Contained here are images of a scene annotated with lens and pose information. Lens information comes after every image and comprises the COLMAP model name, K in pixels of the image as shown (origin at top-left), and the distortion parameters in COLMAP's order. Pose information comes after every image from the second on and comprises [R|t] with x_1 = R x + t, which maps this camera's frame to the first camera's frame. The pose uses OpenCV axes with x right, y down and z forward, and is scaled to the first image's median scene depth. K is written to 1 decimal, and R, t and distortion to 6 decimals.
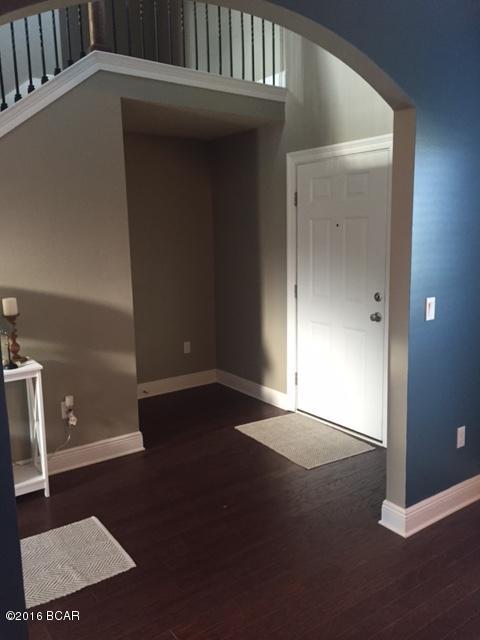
lens RADIAL K [[561.3, 0, 240.4], [0, 561.3, 309.2], [0, 0, 1]] dist [0.088757, -0.000189]
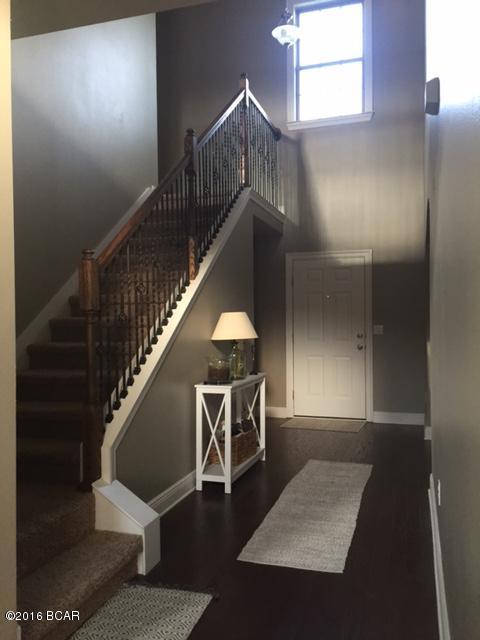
lens RADIAL K [[561.3, 0, 240.4], [0, 561.3, 309.2], [0, 0, 1]] dist [0.088757, -0.000189]
pose [[0.789418, 0.015513, 0.613659, -1.033176], [0.084065, 0.987530, -0.133106, 0.089586], [-0.608072, 0.156664, 0.778270, -0.155798]]
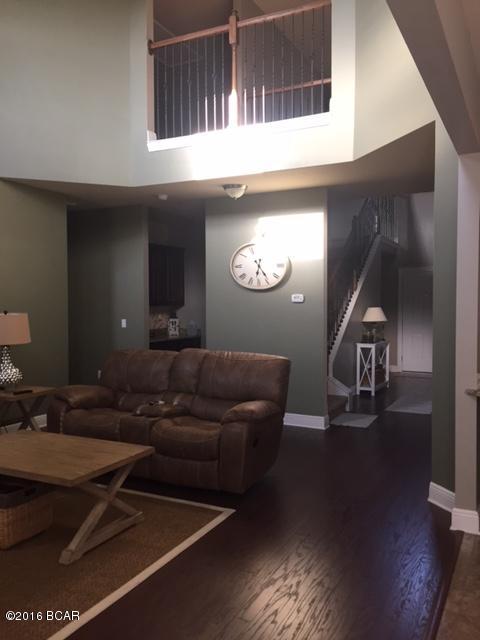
lens RADIAL K [[561.3, 0, 240.4], [0, 561.3, 309.2], [0, 0, 1]] dist [0.088757, -0.000189]
pose [[0.878076, 0.010557, 0.478404, -1.803682], [0.052228, 0.991670, -0.117743, 0.176108], [-0.475662, 0.128373, 0.870210, -0.875530]]
